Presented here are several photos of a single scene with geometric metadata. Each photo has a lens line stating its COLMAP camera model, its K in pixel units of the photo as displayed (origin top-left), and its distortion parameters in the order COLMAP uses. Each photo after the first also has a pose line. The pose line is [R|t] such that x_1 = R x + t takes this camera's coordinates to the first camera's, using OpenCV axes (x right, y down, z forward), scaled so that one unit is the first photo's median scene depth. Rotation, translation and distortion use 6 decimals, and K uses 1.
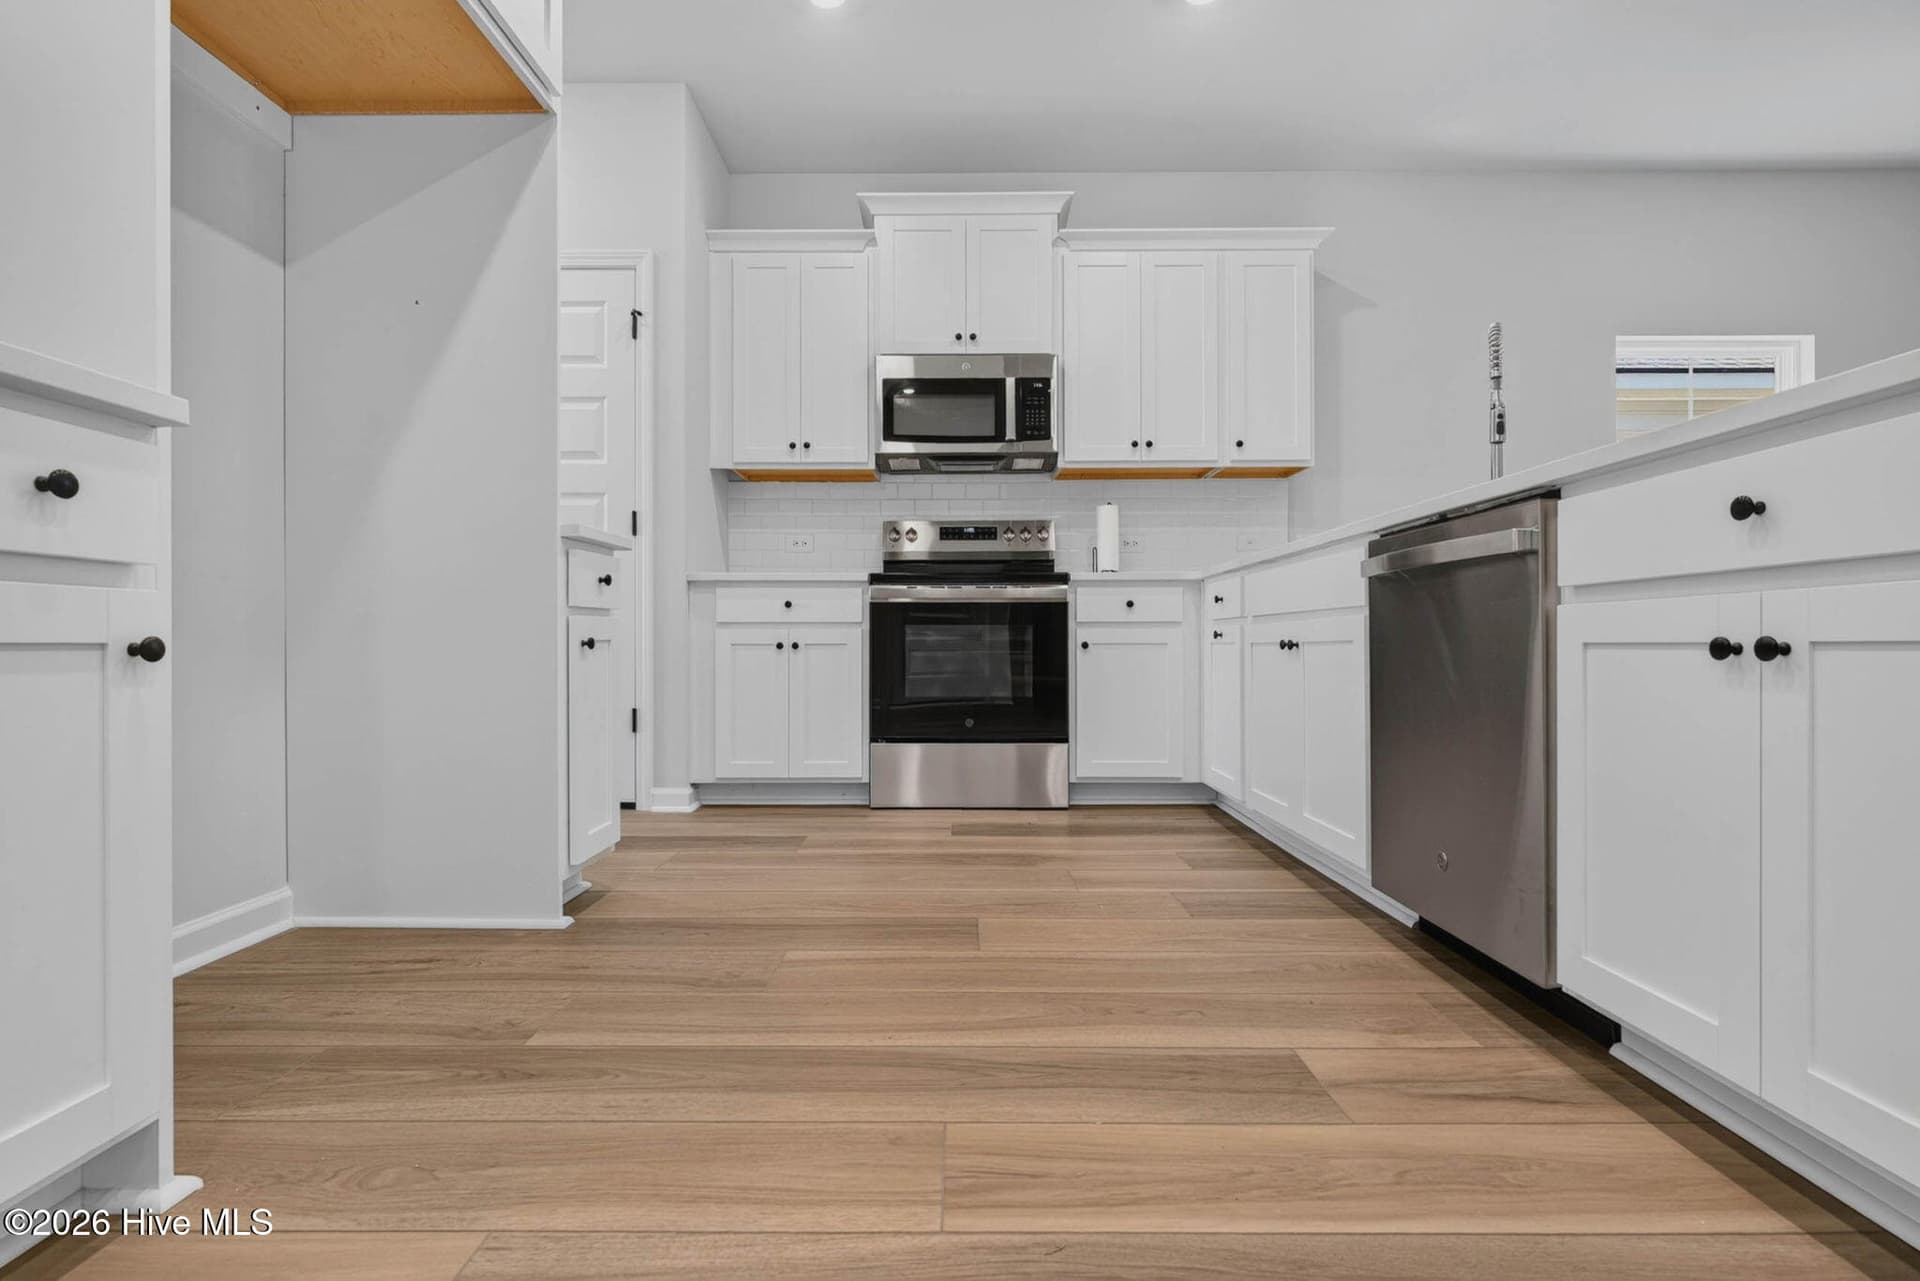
lens RADIAL K [[917.2, 0, 960.0], [0, 917.2, 640.5], [0, 0, 1]] dist [0.000970, 0.000403]
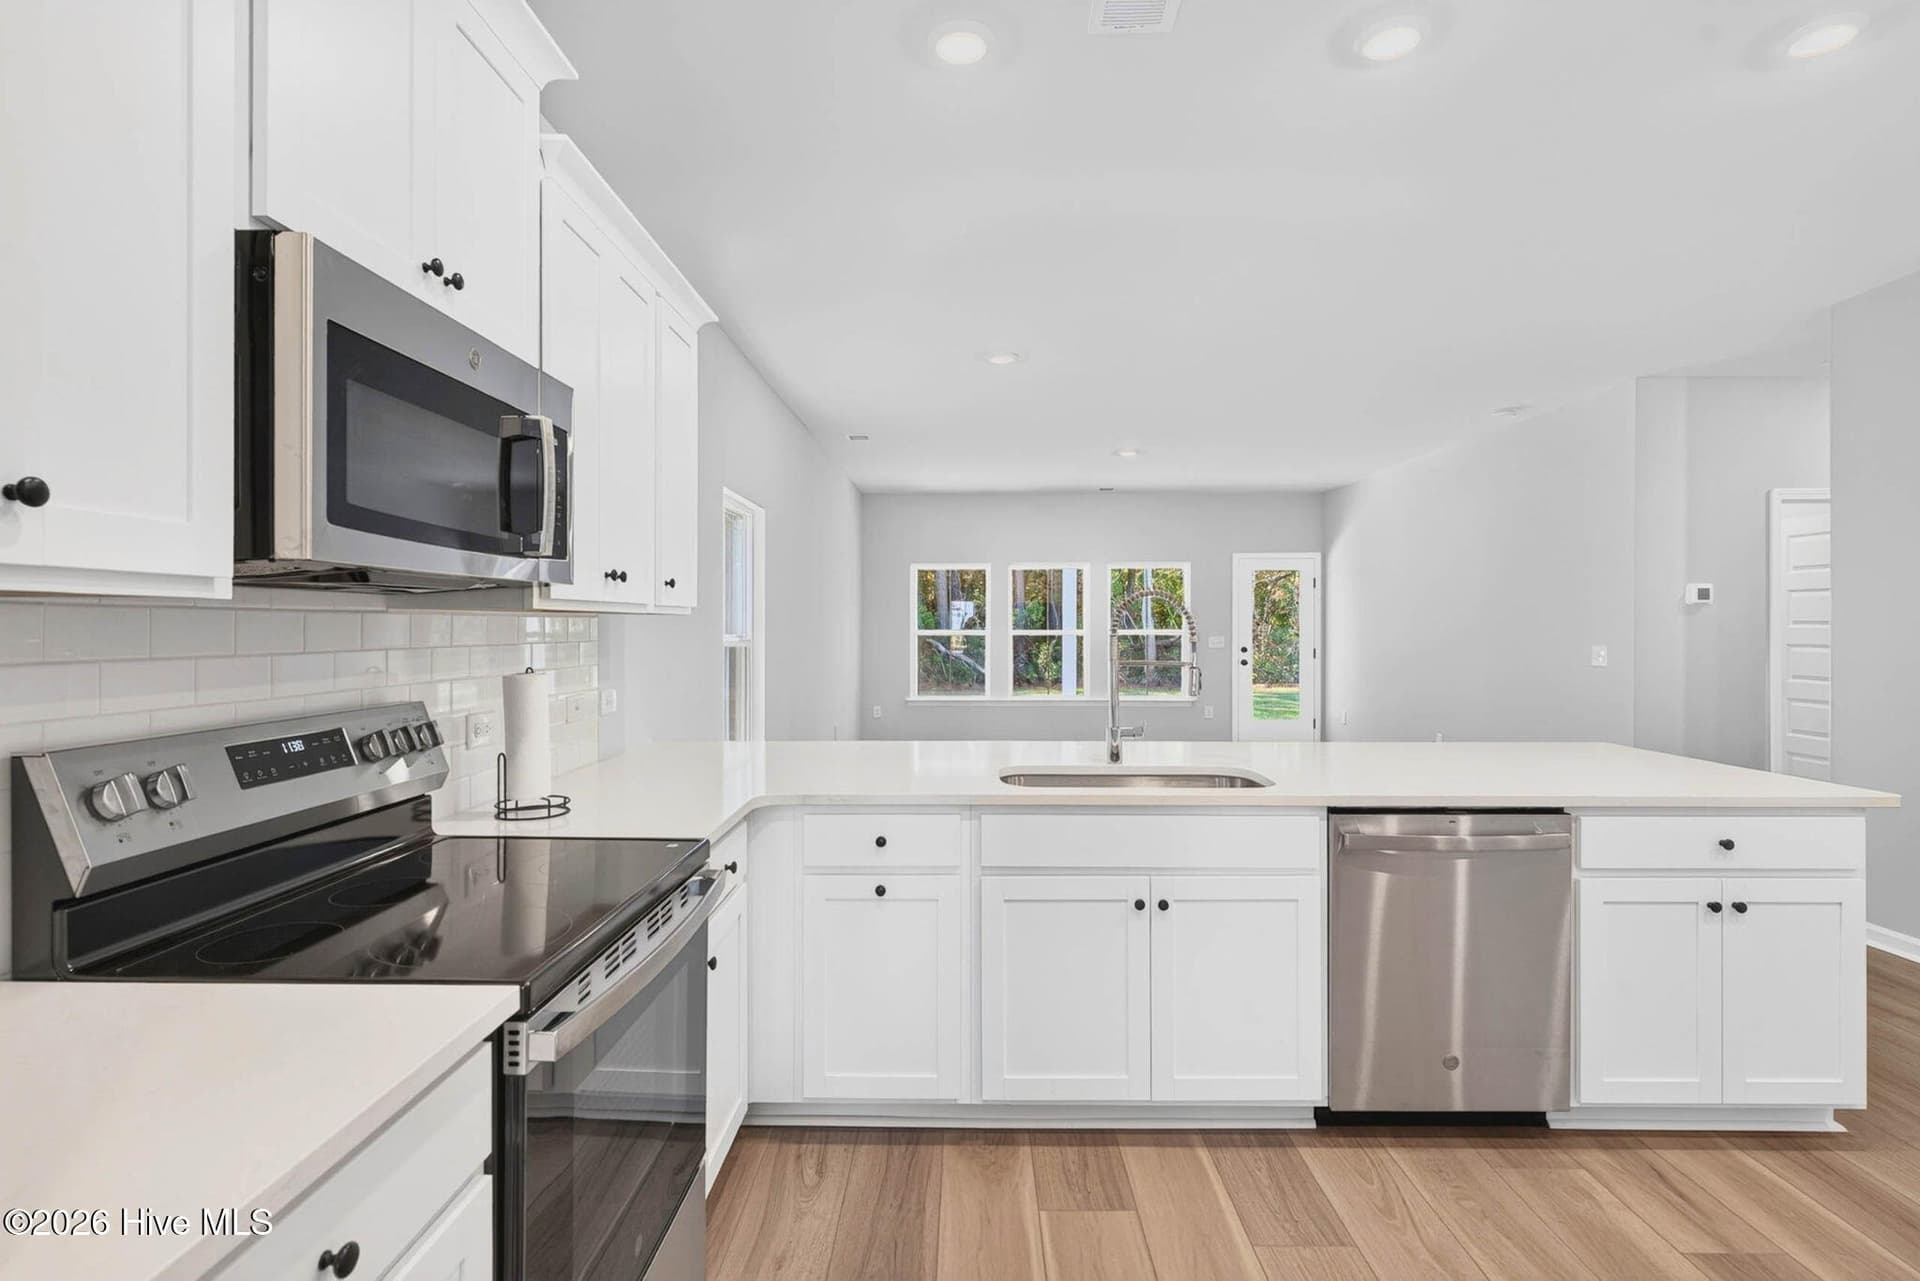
lens RADIAL K [[917.2, 0, 960.0], [0, 917.2, 640.5], [0, 0, 1]] dist [0.000970, 0.000403]
pose [[0.012189, -0.008842, 0.999887, -0.406294], [-0.001239, 0.999960, 0.008858, -0.191453], [-0.999925, -0.001347, 0.012177, 0.836486]]
